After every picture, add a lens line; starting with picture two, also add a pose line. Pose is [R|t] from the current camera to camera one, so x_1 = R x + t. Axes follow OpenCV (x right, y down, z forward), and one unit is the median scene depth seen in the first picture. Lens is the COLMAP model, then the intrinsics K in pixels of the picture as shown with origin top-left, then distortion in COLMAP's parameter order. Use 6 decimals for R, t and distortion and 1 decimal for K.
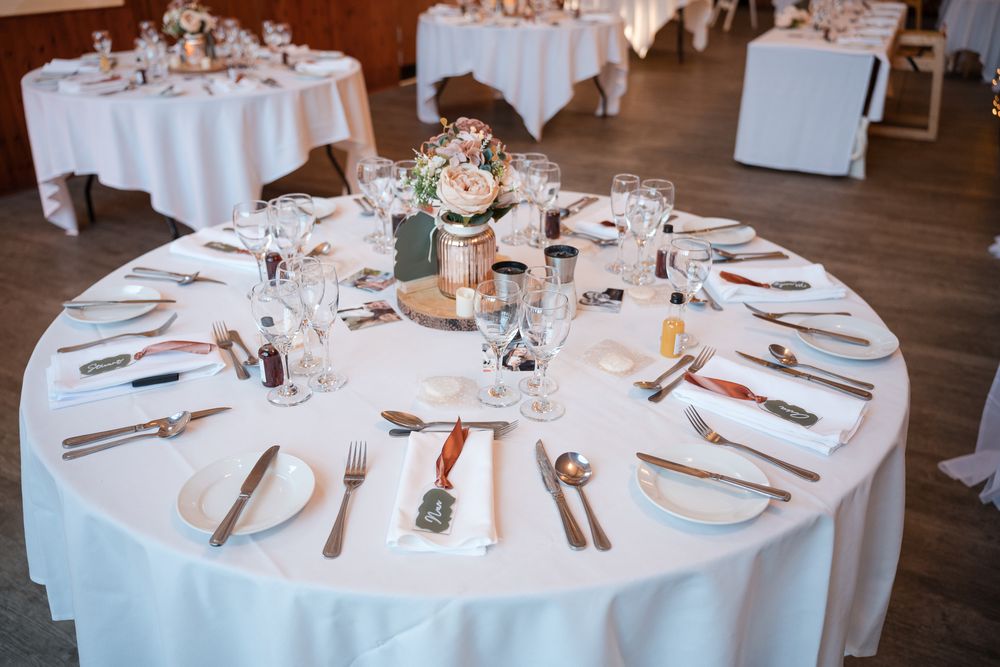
lens RADIAL K [[836.0, 0, 466.6], [0, 836.0, 371.0], [0, 0, 1]] dist [0.001479, -0.000886]
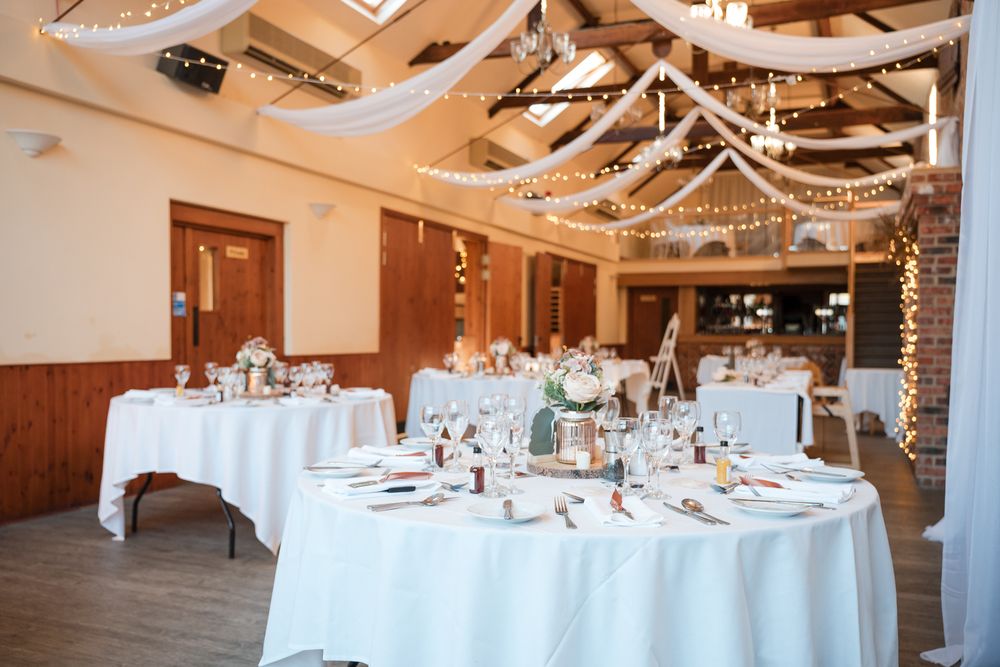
lens RADIAL K [[839.8, 0, 497.5], [0, 839.8, 337.7], [0, 0, 1]] dist [-0.028387, 0.008764]
pose [[0.995690, 0.003757, 0.092665, -0.095685], [0.038955, 0.889822, -0.454643, 0.130431], [-0.084163, 0.456293, 0.885840, -0.136336]]
